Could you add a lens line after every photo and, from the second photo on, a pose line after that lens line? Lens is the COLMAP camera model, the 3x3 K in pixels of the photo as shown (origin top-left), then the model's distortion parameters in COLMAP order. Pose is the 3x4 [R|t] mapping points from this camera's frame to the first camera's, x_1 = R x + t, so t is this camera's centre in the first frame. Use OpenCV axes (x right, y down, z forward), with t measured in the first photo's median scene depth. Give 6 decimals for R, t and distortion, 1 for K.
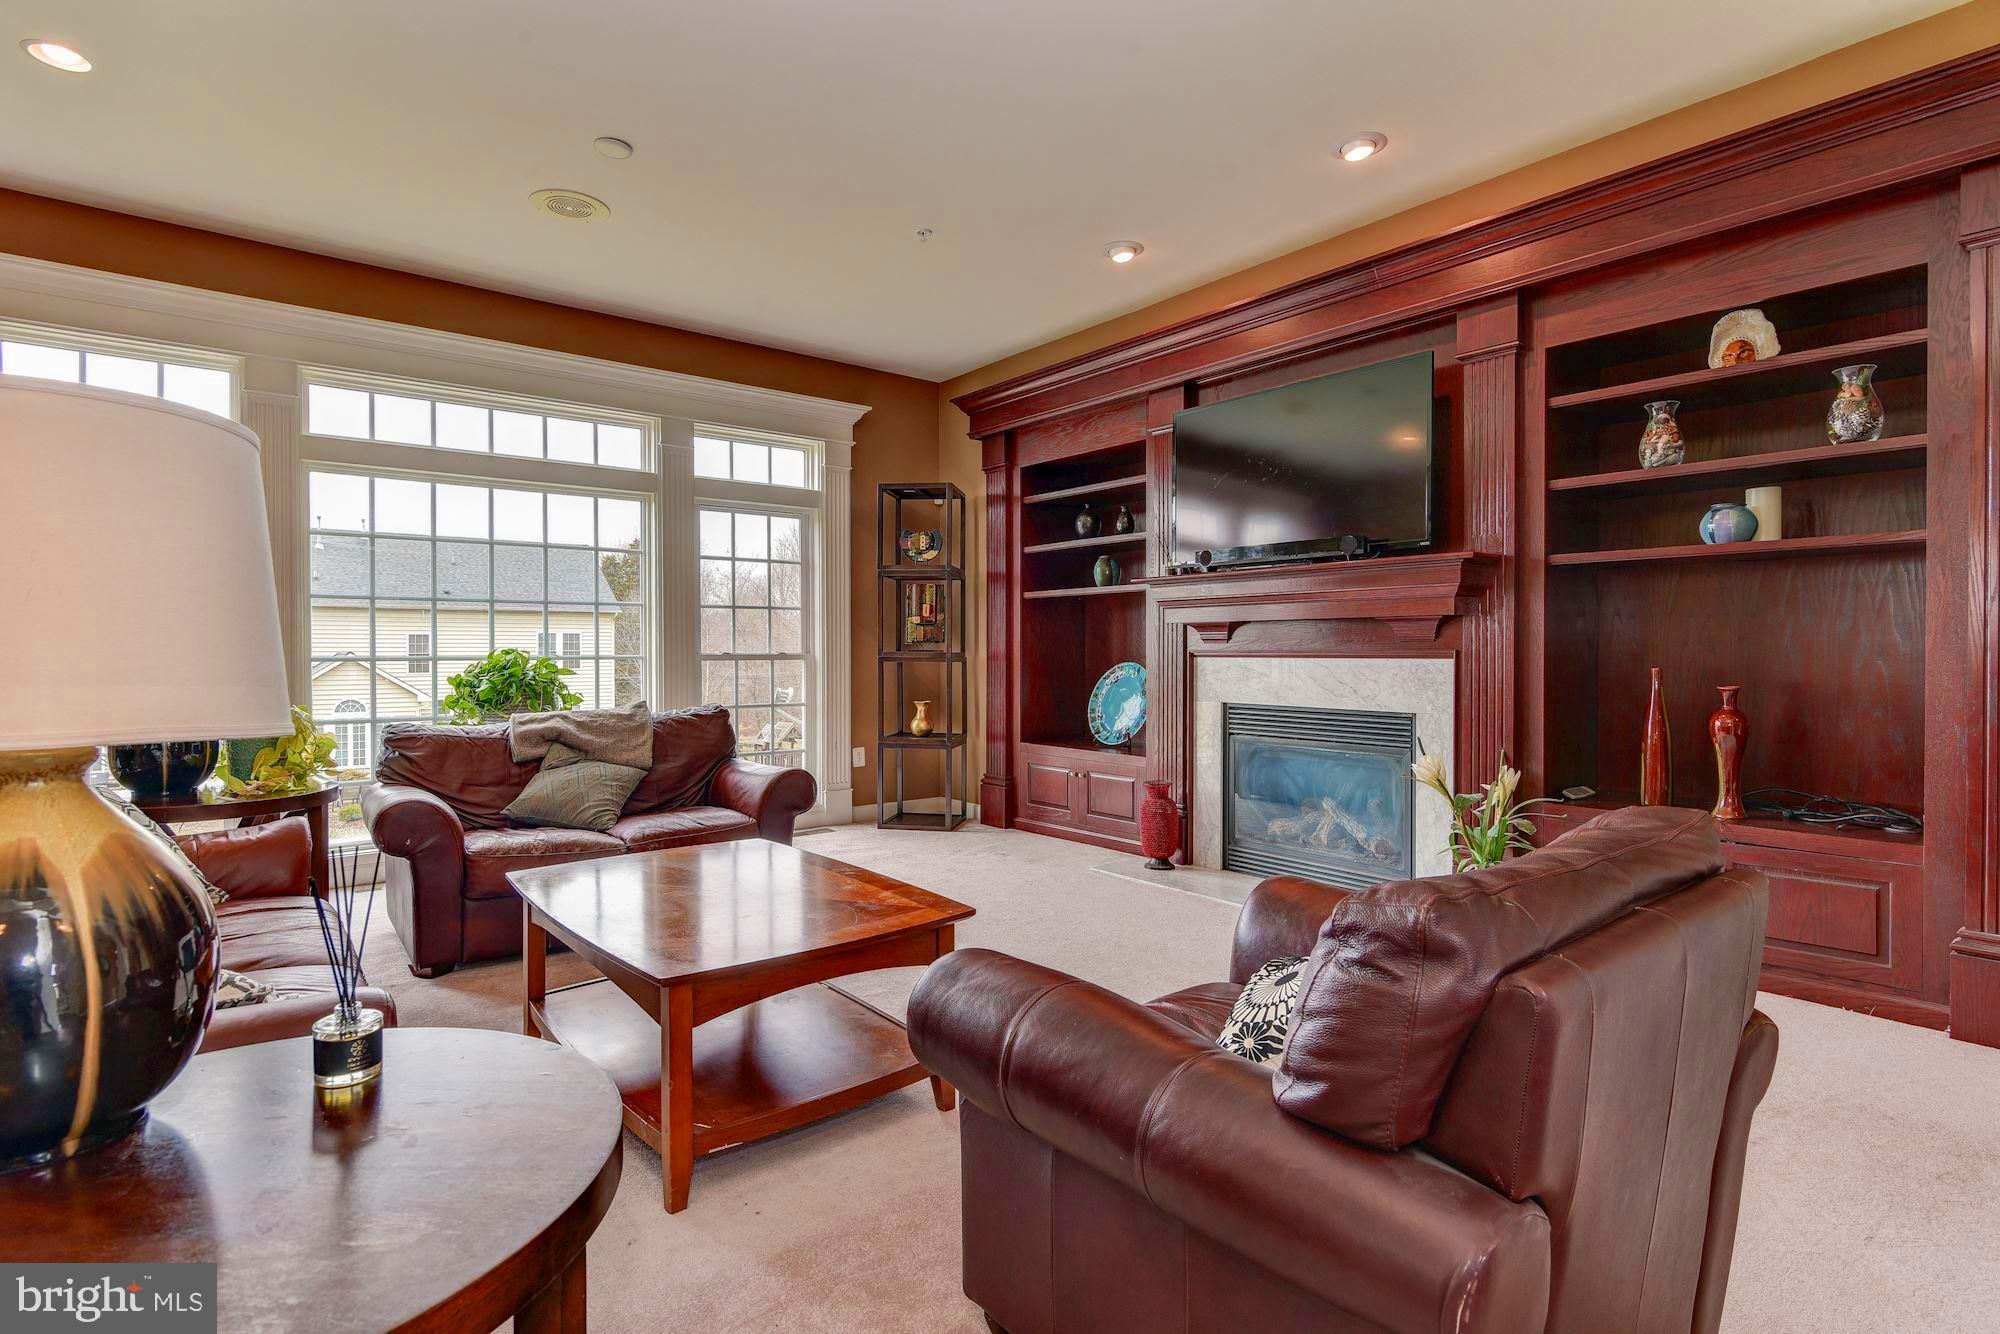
lens RADIAL K [[978.9, 0, 996.8], [0, 978.9, 660.6], [0, 0, 1]] dist [-0.005801, -0.001725]
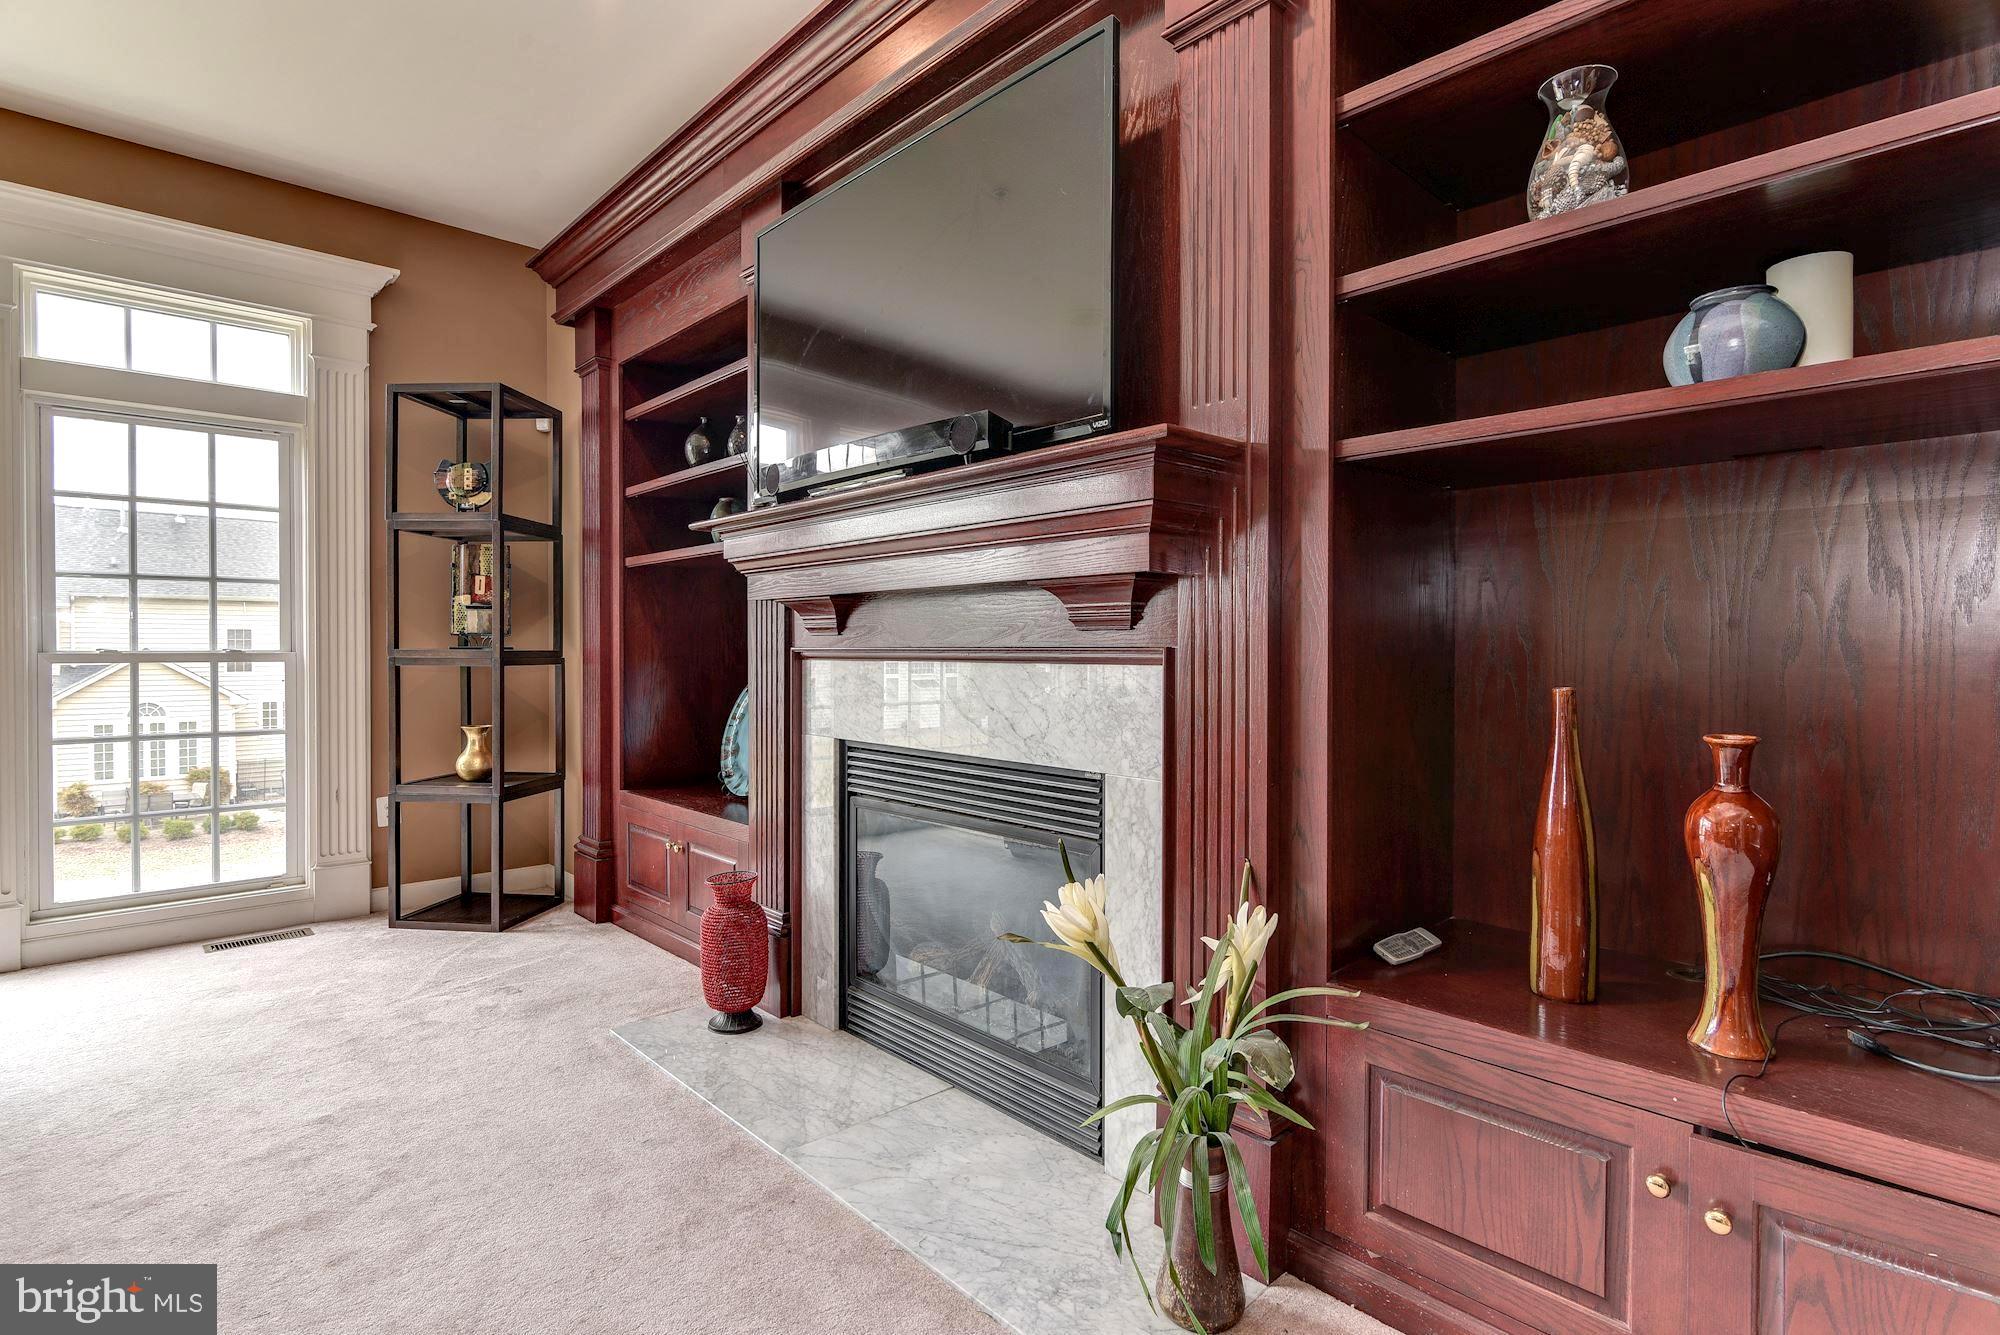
lens RADIAL K [[986.1, 0, 1001.6], [0, 986.1, 662.2], [0, 0, 1]] dist [-0.005518, -0.000143]
pose [[0.996112, -0.000102, 0.088100, 0.268031], [-0.000309, 0.999989, 0.004660, -0.004716], [-0.088100, -0.004669, 0.996101, 0.404505]]
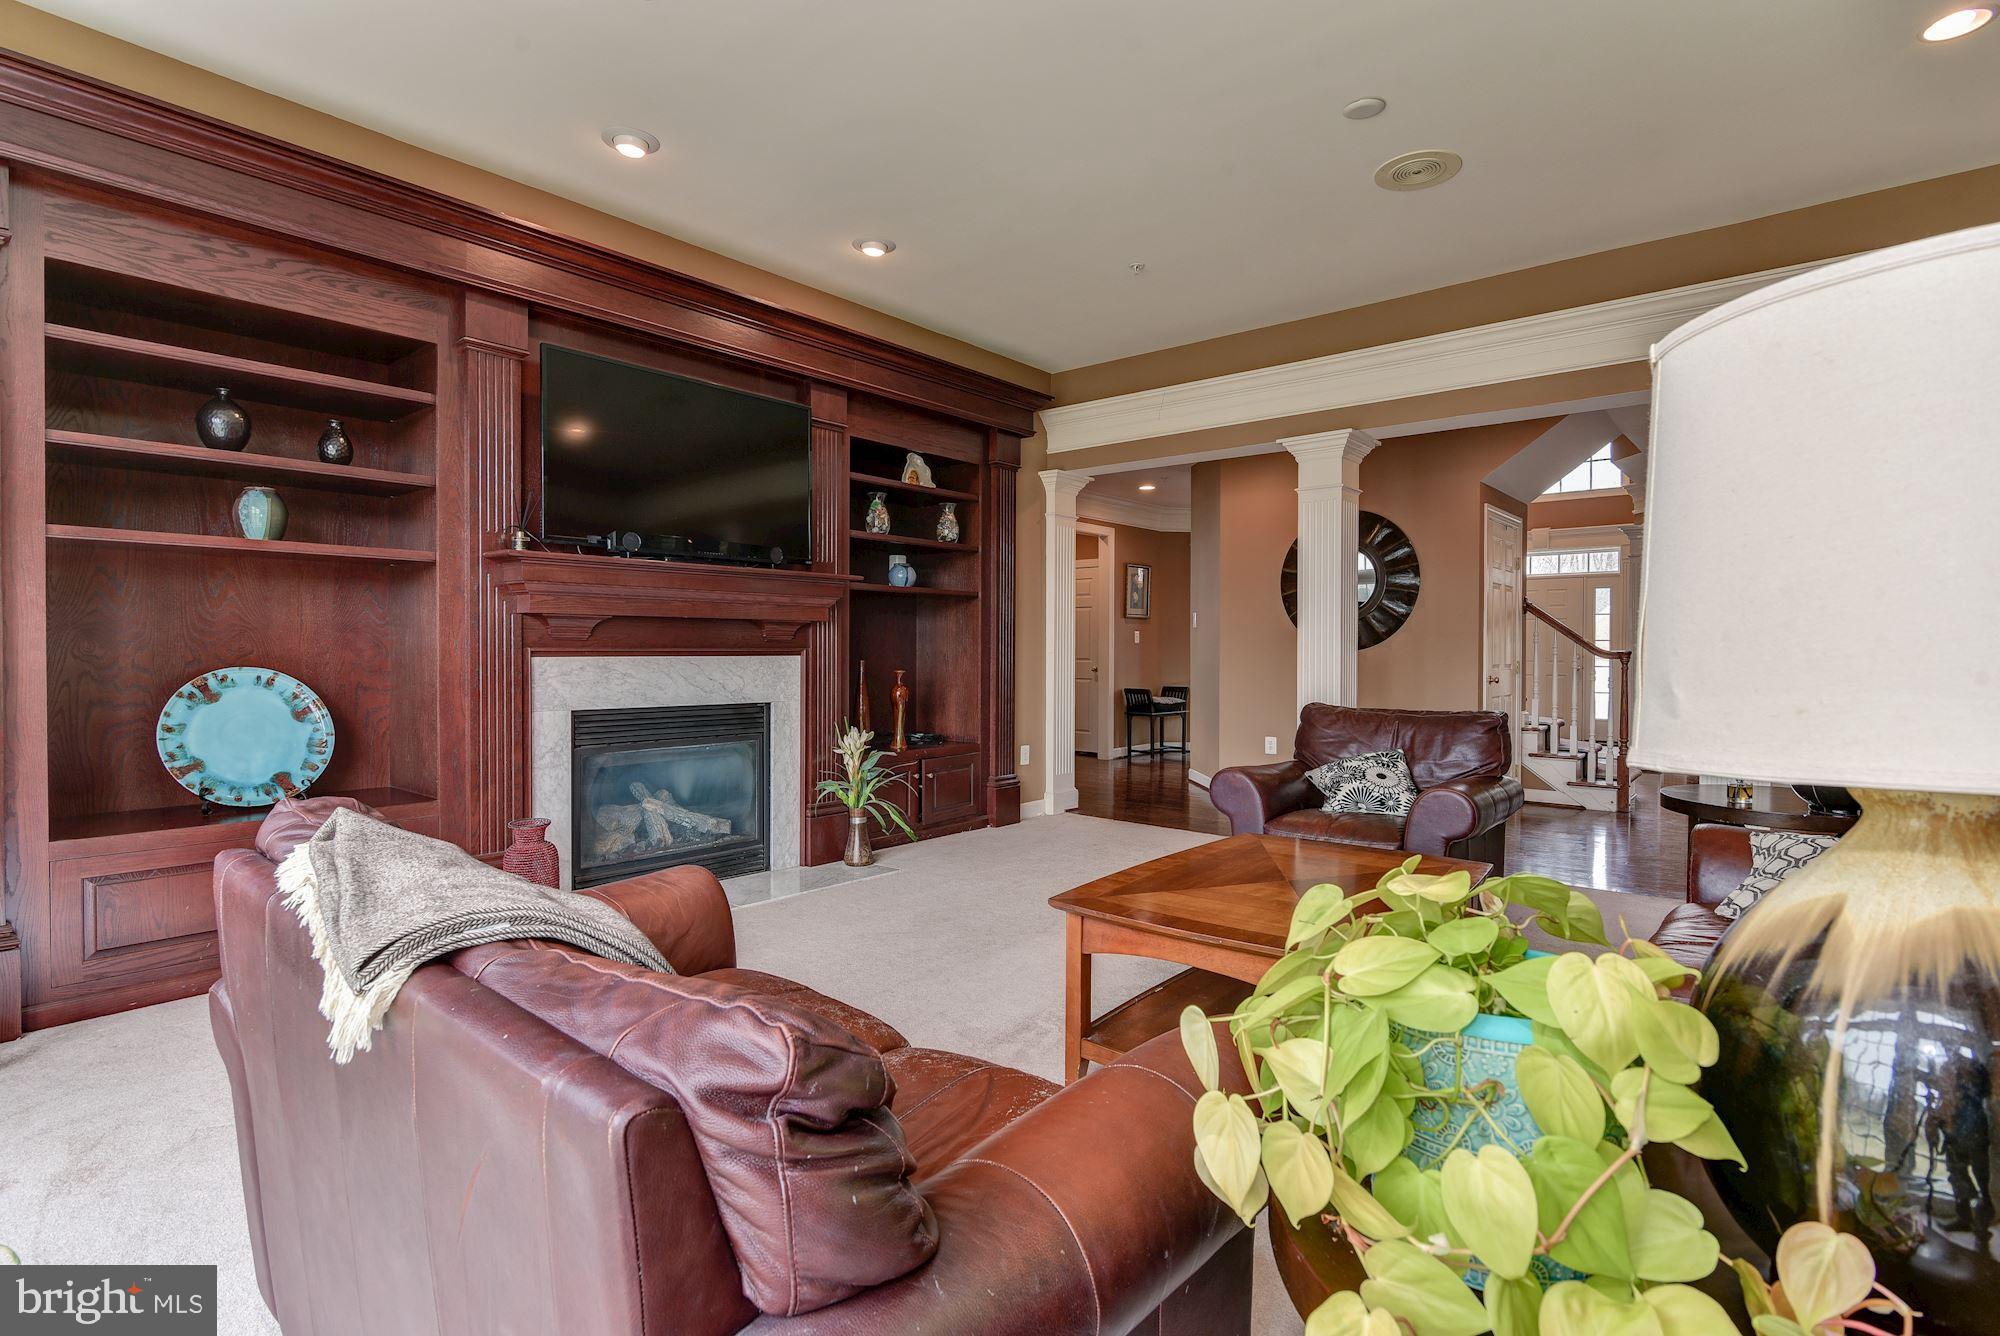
lens RADIAL K [[978.9, 0, 997.2], [0, 978.9, 662.6], [0, 0, 1]] dist [-0.005801, -0.001725]
pose [[-0.205926, -0.011161, 0.978504, -0.628589], [0.010880, 0.999847, 0.013694, -0.005989], [-0.978507, 0.013466, -0.205773, 0.783445]]
